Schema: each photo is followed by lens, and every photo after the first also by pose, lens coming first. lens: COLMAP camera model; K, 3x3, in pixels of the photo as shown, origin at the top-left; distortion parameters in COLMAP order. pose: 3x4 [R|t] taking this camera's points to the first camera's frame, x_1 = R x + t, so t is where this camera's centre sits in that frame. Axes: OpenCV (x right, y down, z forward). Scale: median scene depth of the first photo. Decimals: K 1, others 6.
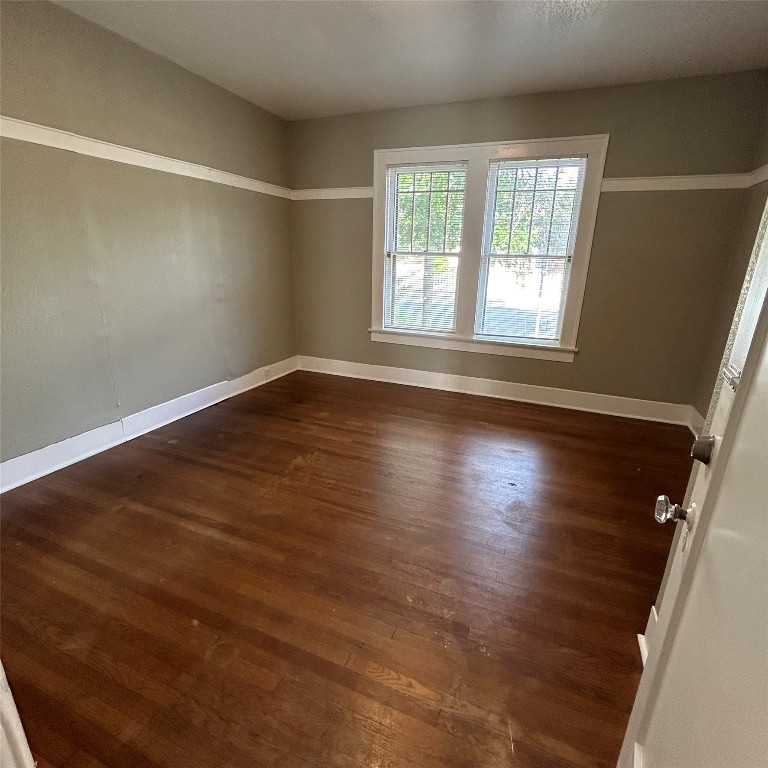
lens RADIAL K [[419.4, 0, 384.0], [0, 419.4, 384.0], [0, 0, 1]] dist [-0.001510, 0.001486]
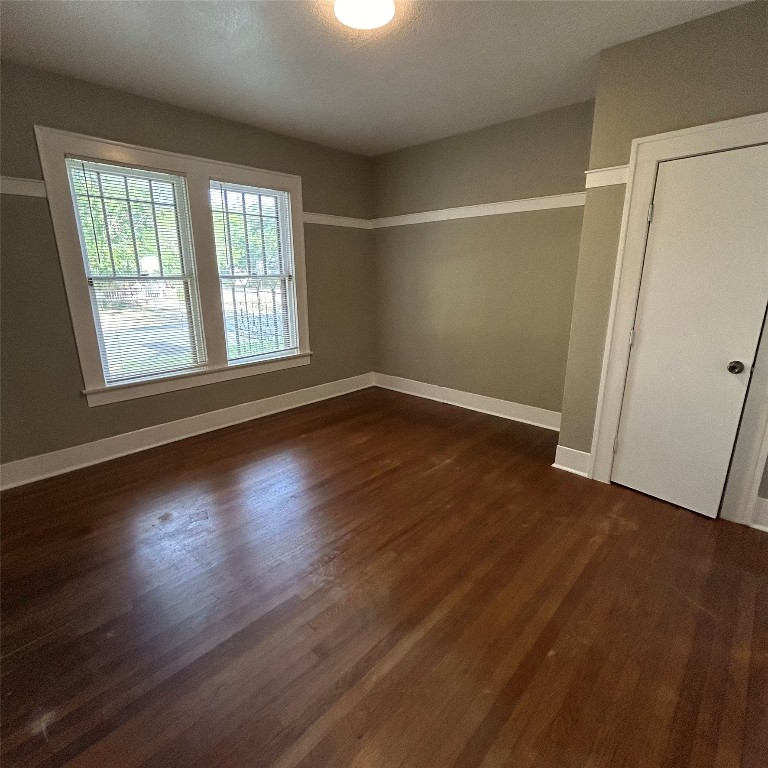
lens RADIAL K [[423.6, 0, 384.0], [0, 423.6, 384.0], [0, 0, 1]] dist [-0.002482, -0.000827]
pose [[0.338032, -0.265006, 0.903054, -0.576487], [0.293879, 0.941279, 0.166219, -0.136489], [-0.894075, 0.209201, 0.396062, 0.360397]]
